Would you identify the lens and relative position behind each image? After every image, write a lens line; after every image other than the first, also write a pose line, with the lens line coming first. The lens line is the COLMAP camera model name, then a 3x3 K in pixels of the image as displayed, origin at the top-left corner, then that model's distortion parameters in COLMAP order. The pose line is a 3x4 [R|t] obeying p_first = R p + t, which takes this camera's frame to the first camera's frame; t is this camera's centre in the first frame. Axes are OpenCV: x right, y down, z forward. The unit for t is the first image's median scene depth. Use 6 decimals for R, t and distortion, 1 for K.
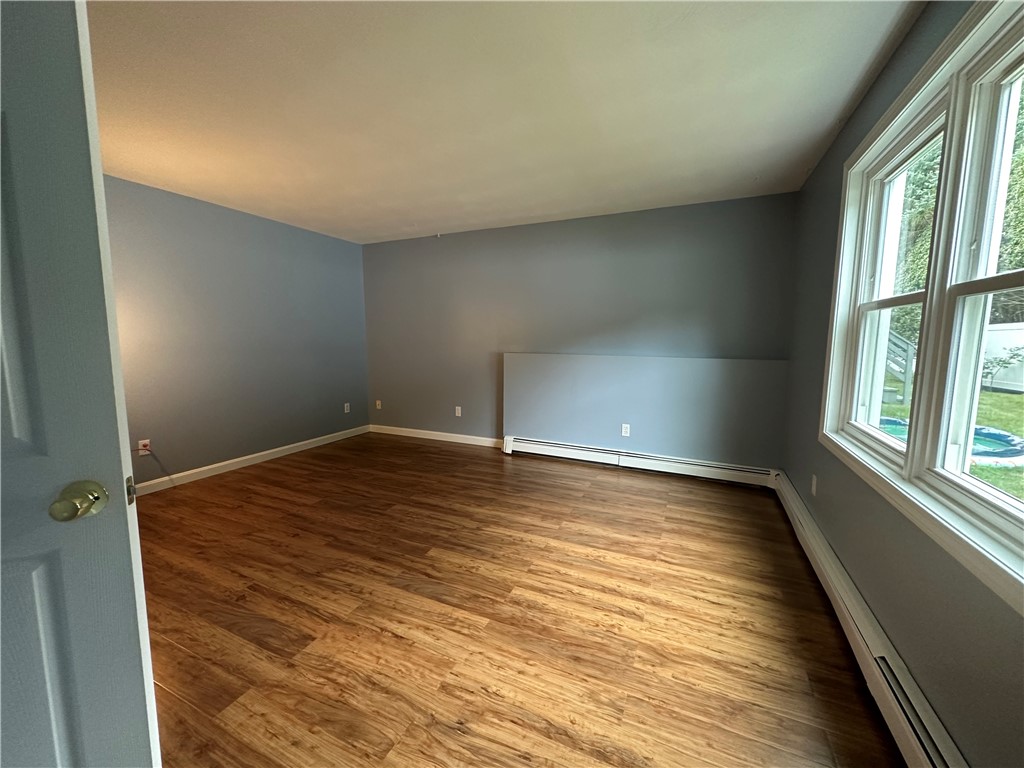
lens RADIAL K [[407.4, 0, 511.1], [0, 407.4, 384.3], [0, 0, 1]] dist [0.001565, 0.000116]
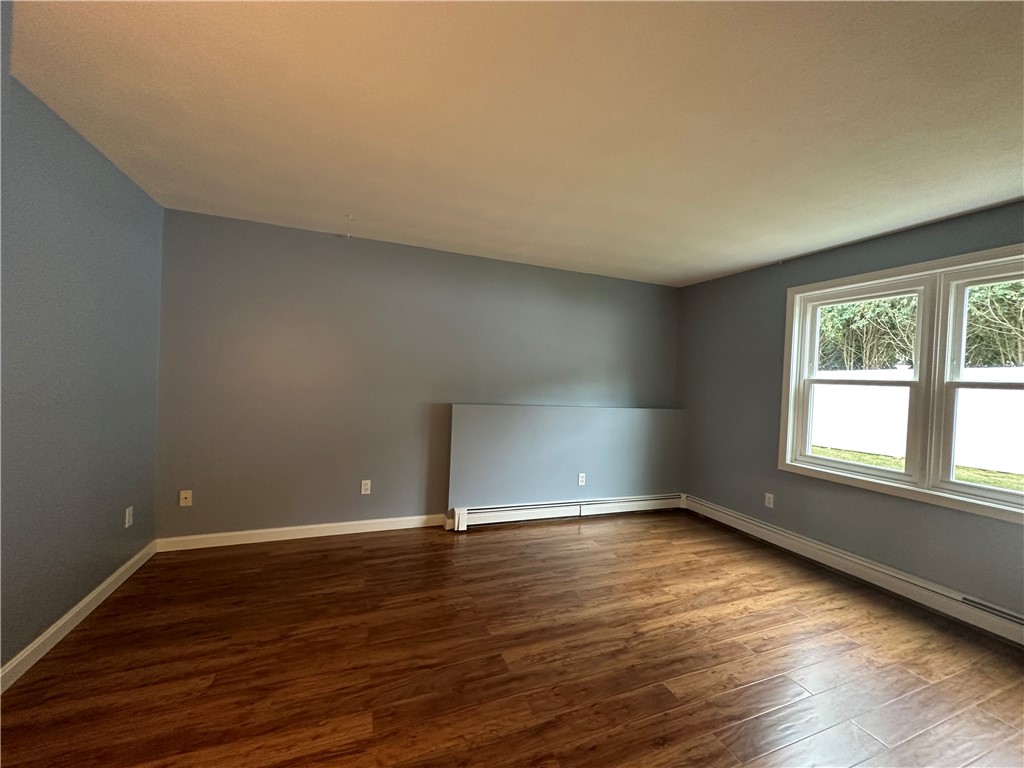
lens RADIAL K [[407.4, 0, 511.9], [0, 407.4, 384.2], [0, 0, 1]] dist [0.001565, 0.000116]
pose [[0.688463, 0.017179, 0.725068, -0.753487], [0.042675, 0.997028, -0.064143, -0.086981], [-0.724015, 0.075103, 0.685683, 0.524356]]
